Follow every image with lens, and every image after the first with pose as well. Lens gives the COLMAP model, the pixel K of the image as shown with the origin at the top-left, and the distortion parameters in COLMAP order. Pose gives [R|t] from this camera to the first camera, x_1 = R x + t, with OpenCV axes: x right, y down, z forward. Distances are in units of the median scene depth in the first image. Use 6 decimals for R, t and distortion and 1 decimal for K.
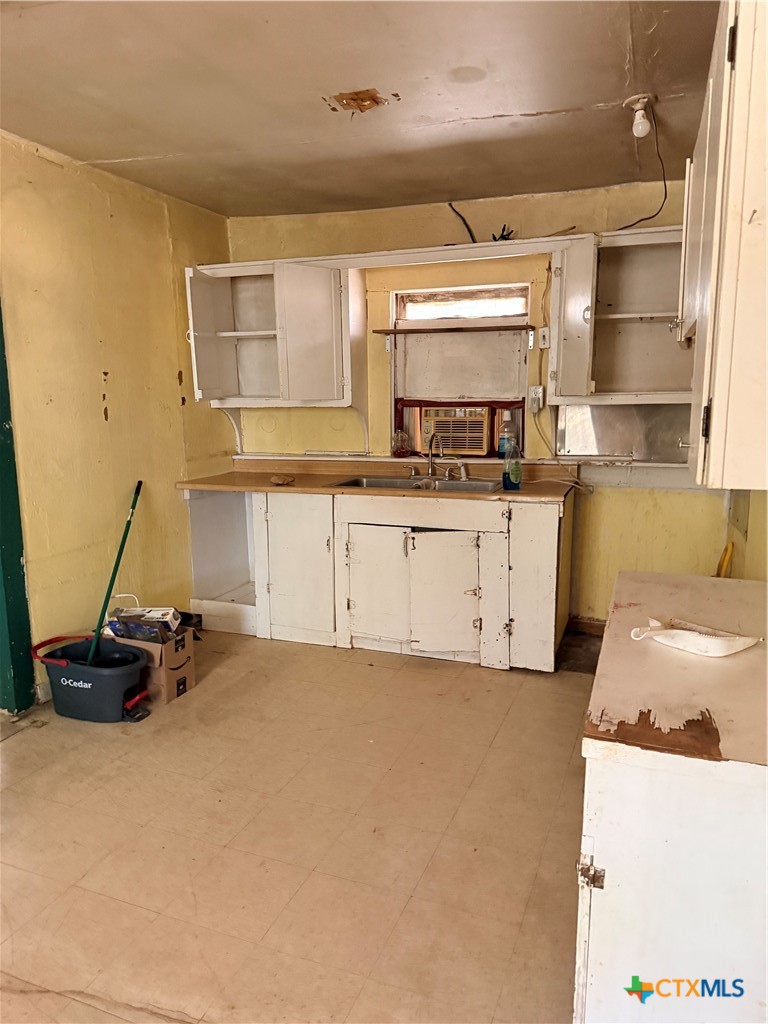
lens RADIAL K [[723.0, 0, 381.3], [0, 723.0, 509.5], [0, 0, 1]] dist [0.117030, -0.186805]
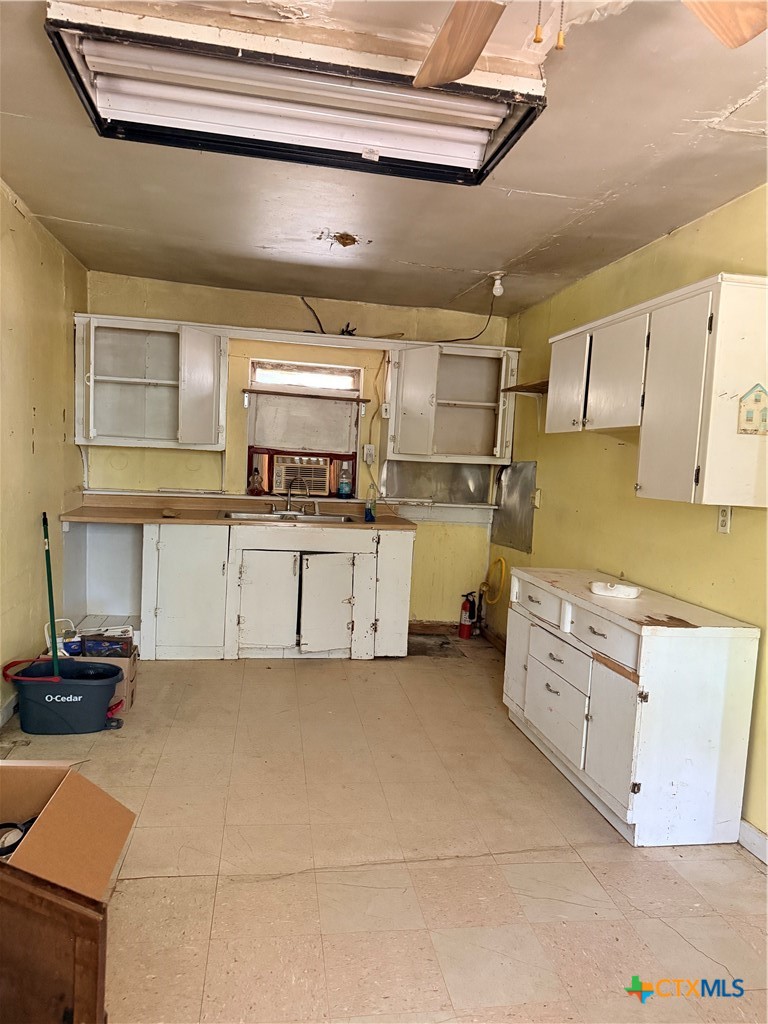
lens RADIAL K [[723.1, 0, 378.1], [0, 723.1, 504.8], [0, 0, 1]] dist [0.104926, -0.192692]
pose [[0.858059, 0.017301, 0.513260, -0.436732], [0.021080, 0.997404, -0.068860, 0.030212], [-0.513118, 0.069906, 0.855466, -0.122070]]
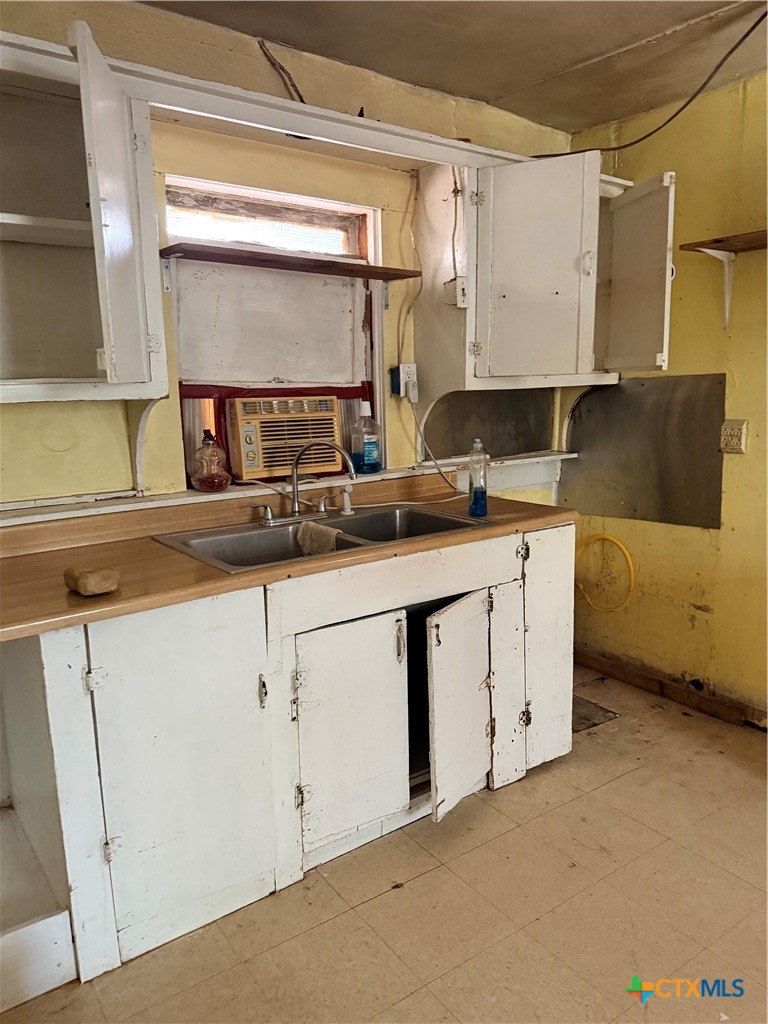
lens RADIAL K [[723.0, 0, 381.3], [0, 723.0, 509.5], [0, 0, 1]] dist [0.117030, -0.186805]
pose [[0.540292, -0.145829, 0.828745, -0.384118], [0.144498, 0.986318, 0.079352, -0.089343], [-0.828978, 0.076879, 0.553971, 0.634239]]
